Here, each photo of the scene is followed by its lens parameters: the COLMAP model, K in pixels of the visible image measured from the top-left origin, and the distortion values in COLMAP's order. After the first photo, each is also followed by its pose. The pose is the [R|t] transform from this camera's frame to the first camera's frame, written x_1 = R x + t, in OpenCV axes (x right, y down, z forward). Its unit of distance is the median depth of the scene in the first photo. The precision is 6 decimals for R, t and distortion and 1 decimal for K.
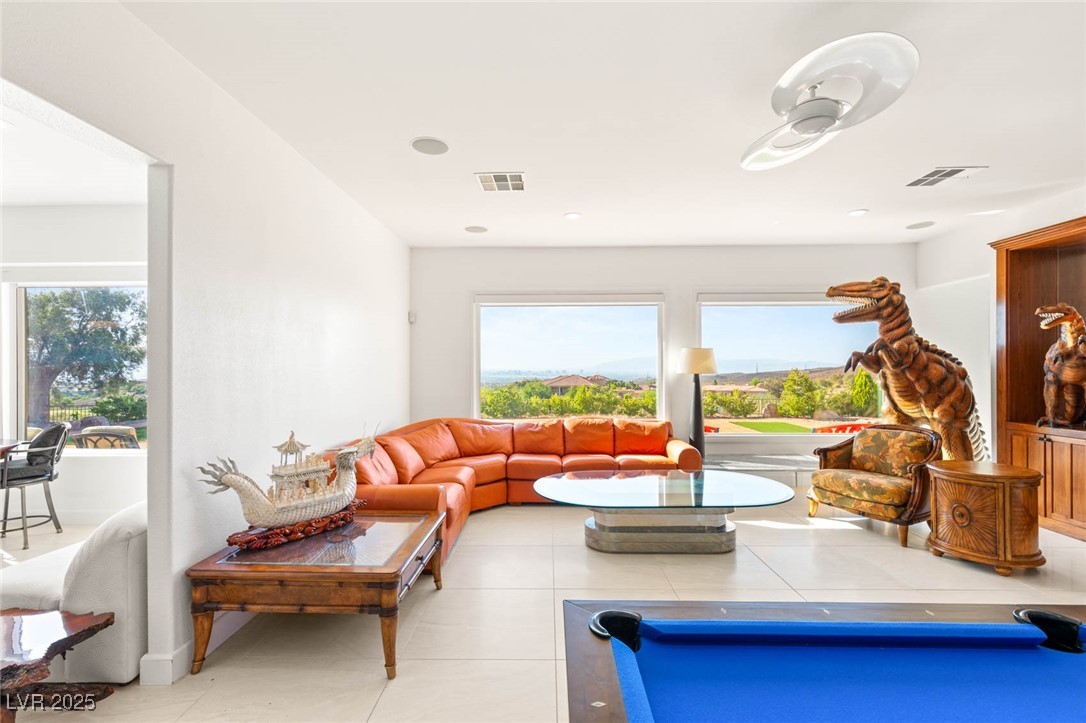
lens RADIAL K [[488.9, 0, 539.5], [0, 488.9, 368.3], [0, 0, 1]] dist [0.003431, -0.000217]
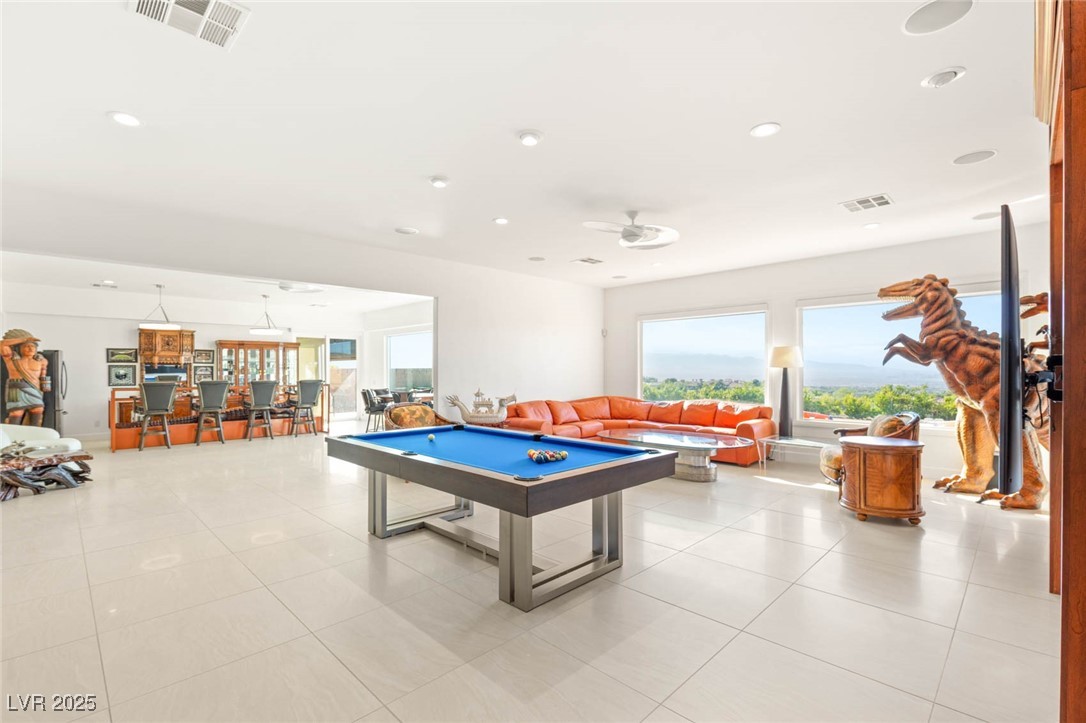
lens RADIAL K [[488.9, 0, 547.8], [0, 488.9, 371.5], [0, 0, 1]] dist [0.003431, -0.000217]
pose [[0.723431, 0.001968, -0.690394, 0.843285], [0.000866, 0.999993, 0.003758, 0.017944], [0.690397, -0.003317, 0.723423, -0.335133]]
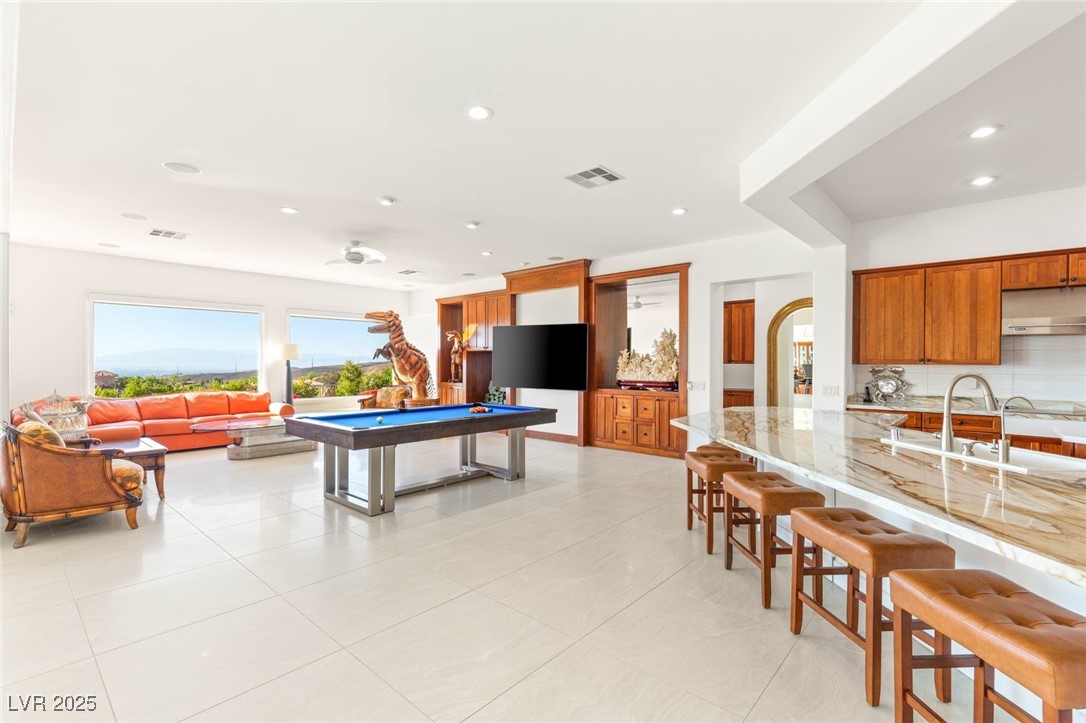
lens RADIAL K [[488.9, 0, 546.5], [0, 488.9, 366.3], [0, 0, 1]] dist [0.003431, -0.000217]
pose [[0.647852, -0.003240, 0.761759, -0.382442], [-0.002386, 0.999977, 0.006283, 0.021861], [-0.761762, -0.005888, 0.647830, -0.733168]]
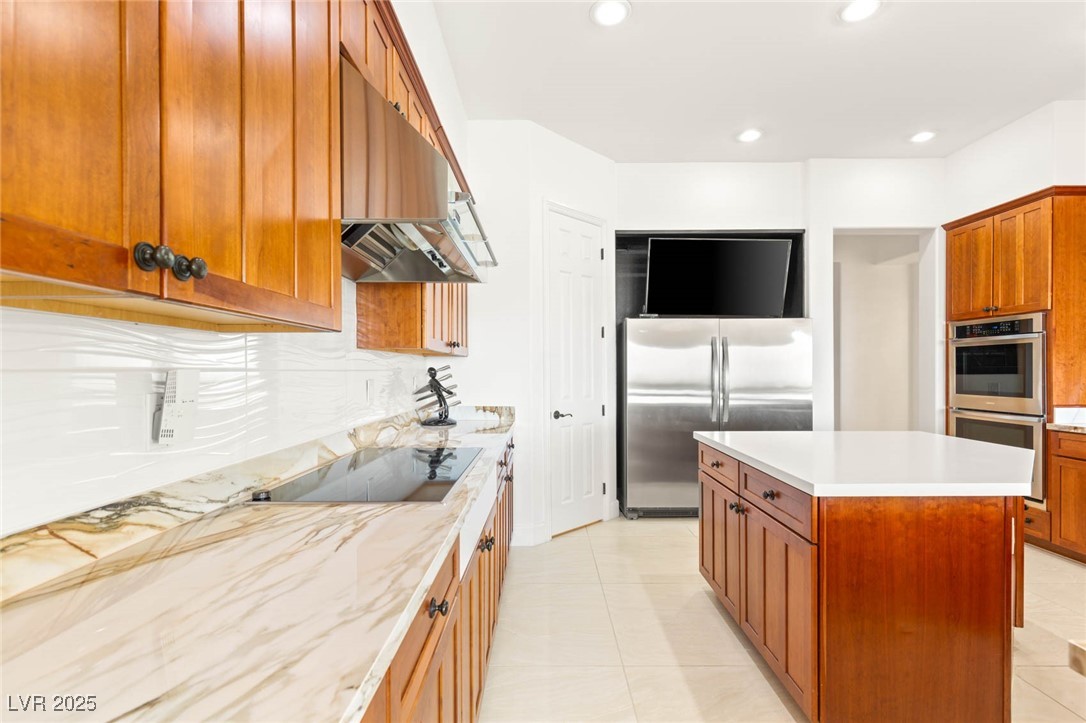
lens RADIAL K [[488.9, 0, 547.7], [0, 488.9, 371.7], [0, 0, 1]] dist [0.003431, -0.000217]
pose [[-0.999487, 0.003246, -0.031859, 0.853138], [0.003096, 0.999984, 0.004750, 0.043046], [0.031874, 0.004649, -0.999481, -0.534880]]
